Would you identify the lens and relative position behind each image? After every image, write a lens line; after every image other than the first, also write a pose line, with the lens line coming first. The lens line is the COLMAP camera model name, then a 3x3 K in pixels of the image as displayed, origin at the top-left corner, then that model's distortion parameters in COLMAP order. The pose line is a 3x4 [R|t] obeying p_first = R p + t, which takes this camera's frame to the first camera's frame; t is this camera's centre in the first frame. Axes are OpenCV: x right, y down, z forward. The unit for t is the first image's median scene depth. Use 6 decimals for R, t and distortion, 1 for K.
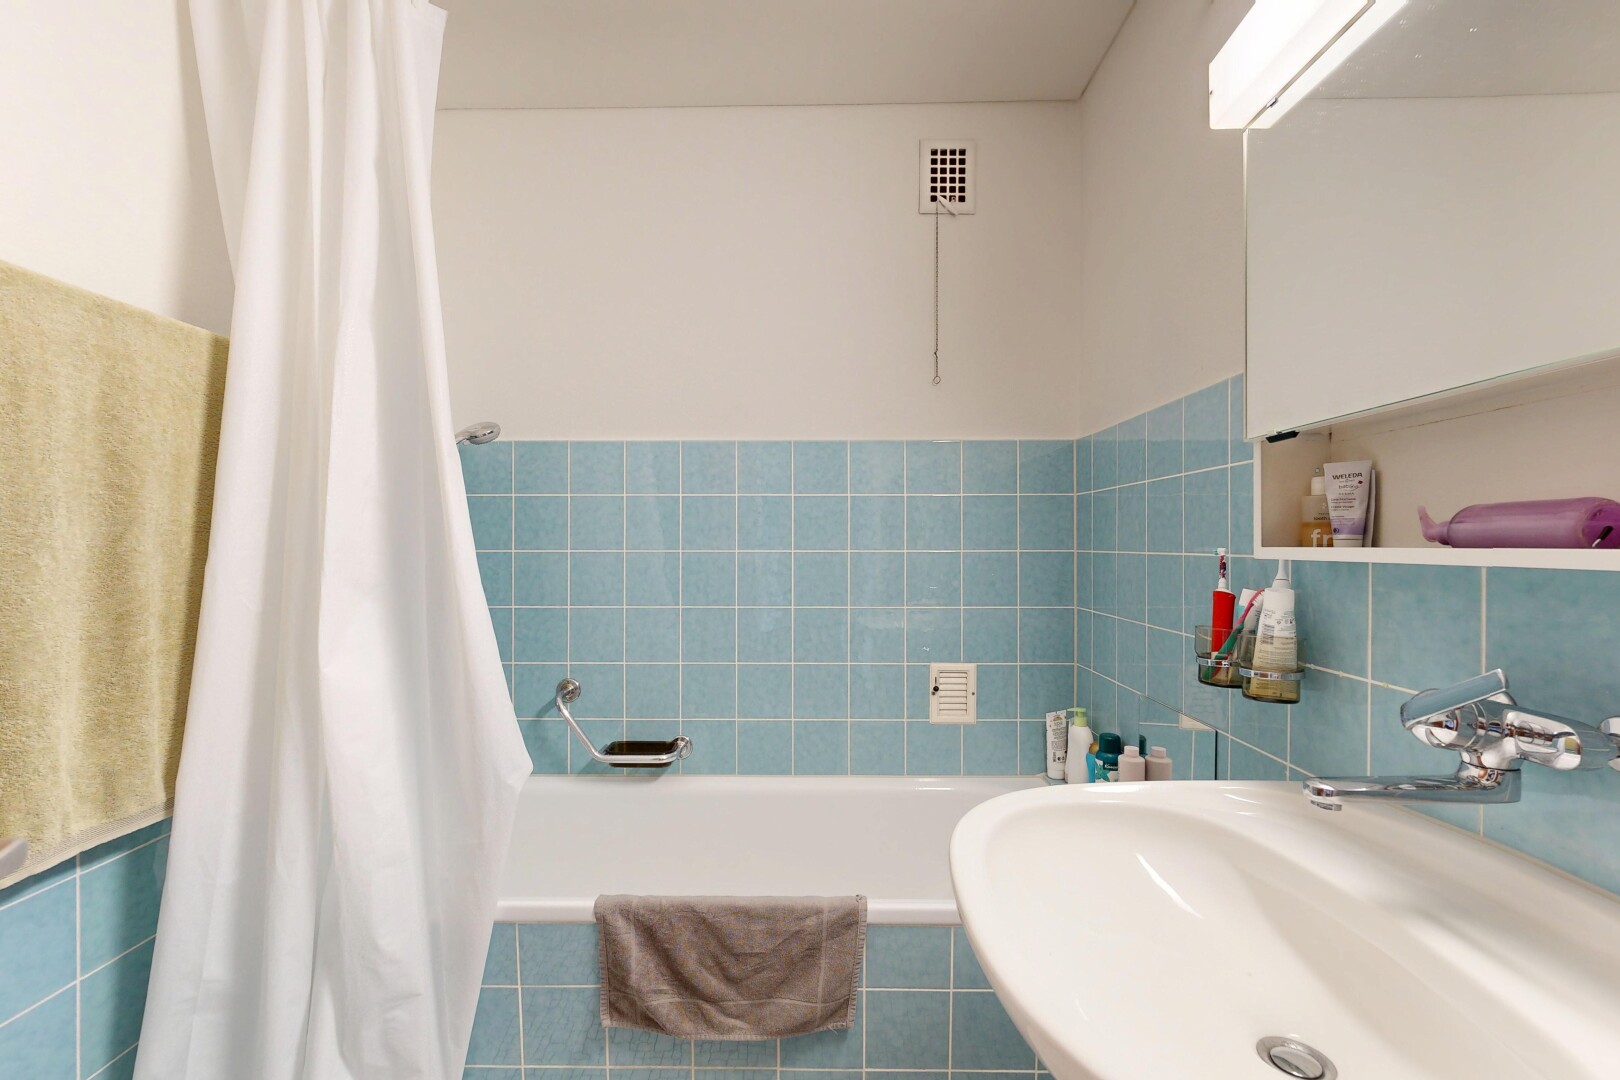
lens RADIAL K [[714.9, 0, 816.0], [0, 714.9, 542.1], [0, 0, 1]] dist [0.000788, 0.000038]
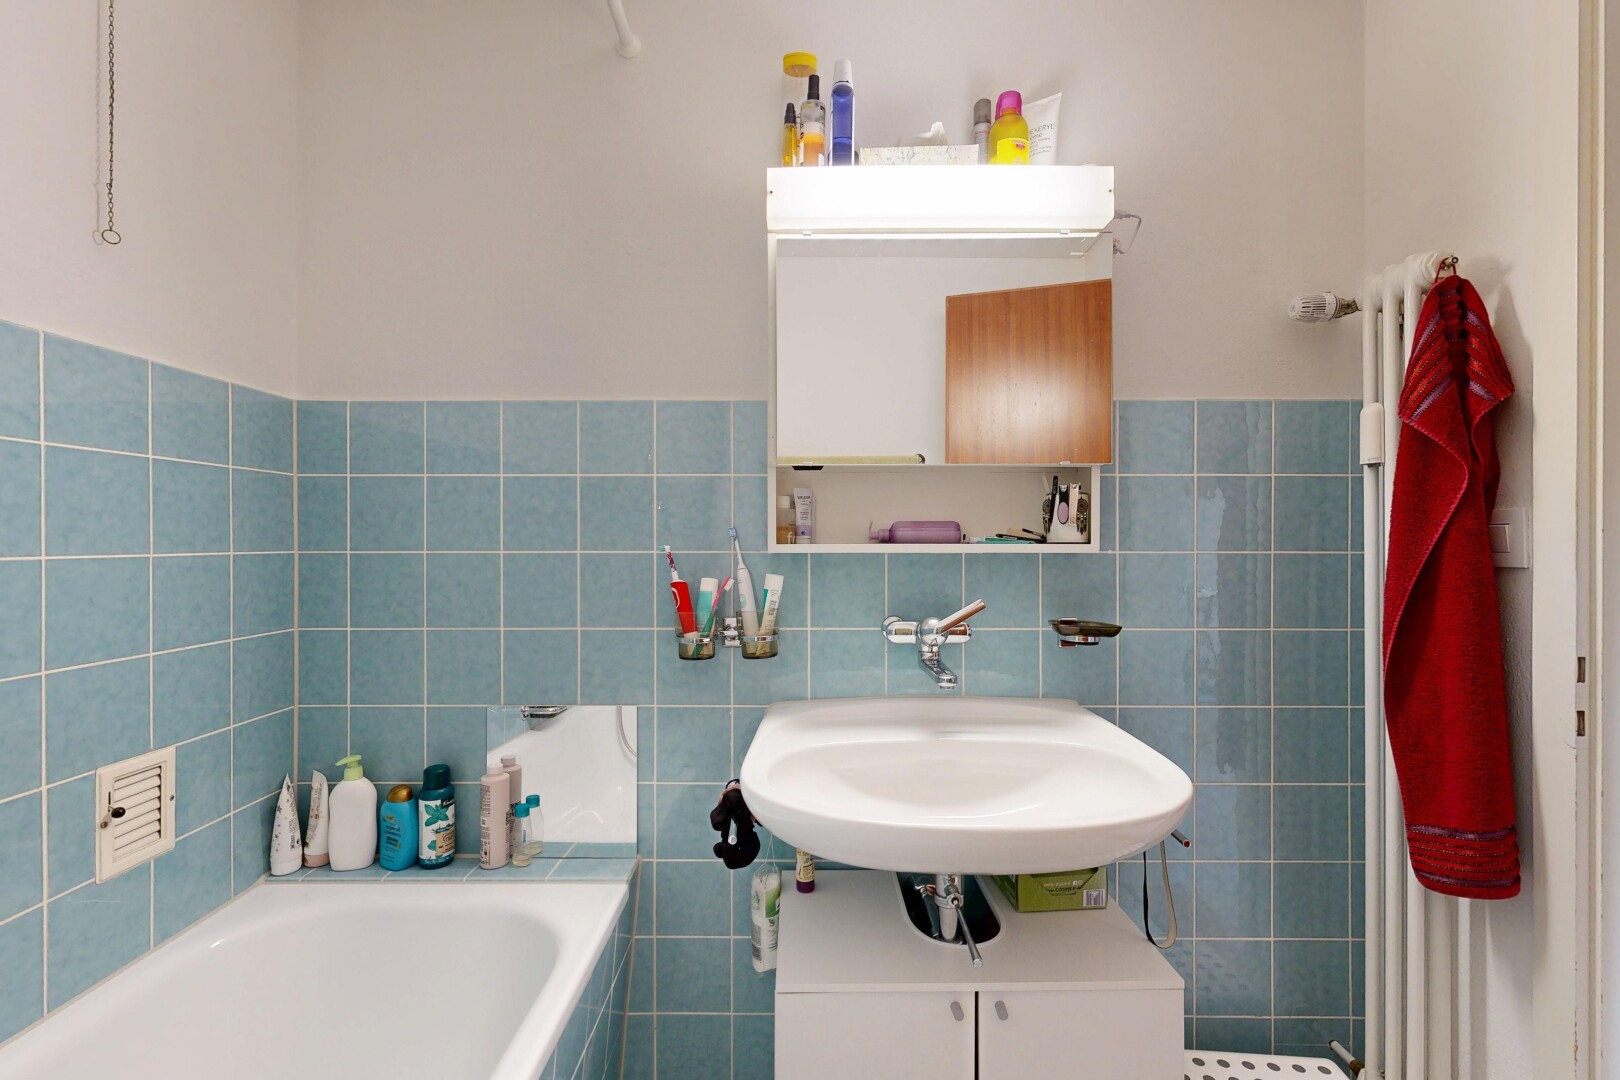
lens RADIAL K [[714.9, 0, 813.5], [0, 714.9, 541.6], [0, 0, 1]] dist [0.000788, 0.000038]
pose [[-0.024582, -0.000256, 0.999698, -0.380901], [-0.000953, 1.000000, 0.000232, 0.000733], [-0.999697, -0.000947, -0.024582, 0.486783]]
